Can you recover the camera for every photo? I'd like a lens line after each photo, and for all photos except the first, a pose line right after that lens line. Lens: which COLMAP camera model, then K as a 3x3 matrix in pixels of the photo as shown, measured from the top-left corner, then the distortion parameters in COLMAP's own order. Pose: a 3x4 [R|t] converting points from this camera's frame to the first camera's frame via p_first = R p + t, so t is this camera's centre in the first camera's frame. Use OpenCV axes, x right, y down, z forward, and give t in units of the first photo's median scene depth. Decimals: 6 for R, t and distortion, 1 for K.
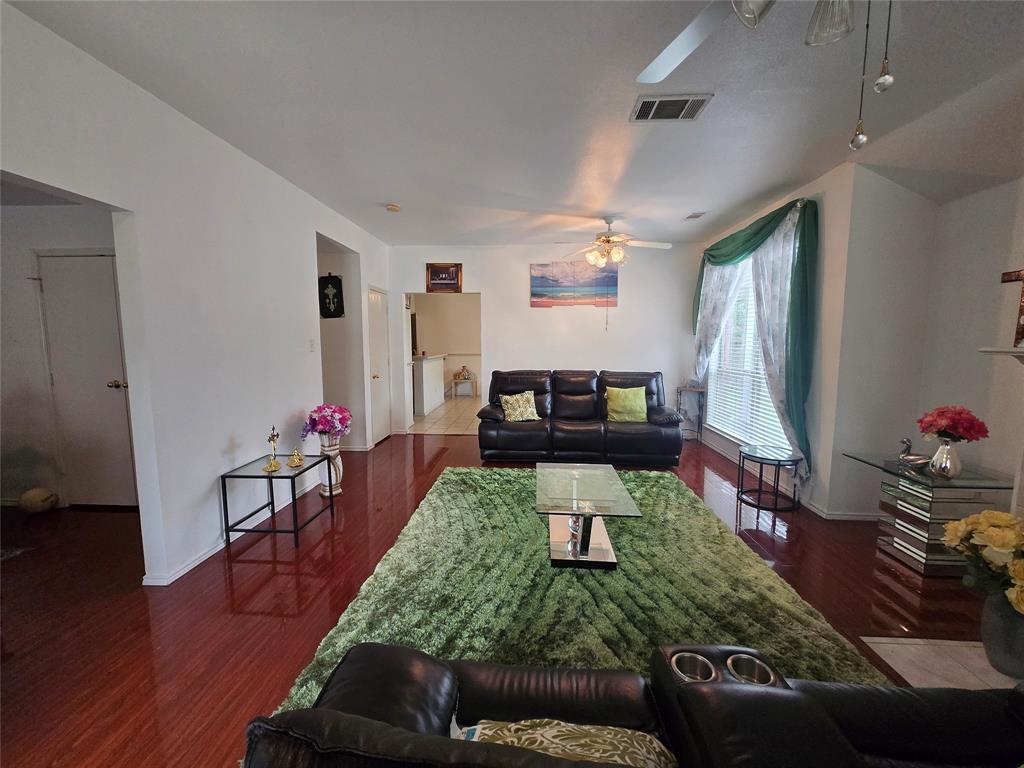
lens RADIAL K [[402.9, 0, 509.9], [0, 402.9, 381.0], [0, 0, 1]] dist [0.000252, -0.000088]
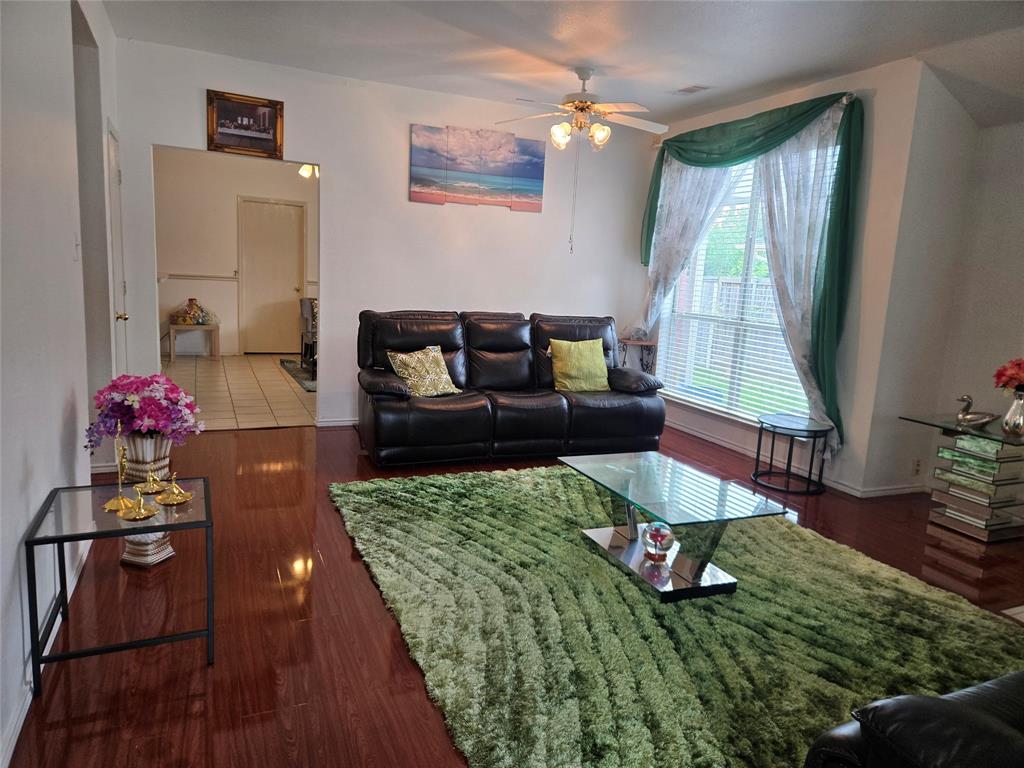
lens RADIAL K [[677.1, 0, 503.5], [0, 677.1, 381.1], [0, 0, 1]] dist [0.048809, -0.010284]
pose [[0.890120, -0.028627, 0.454825, -0.342980], [-0.005649, 0.997255, 0.073824, 0.002620], [-0.455690, -0.068282, 0.887516, 0.066474]]
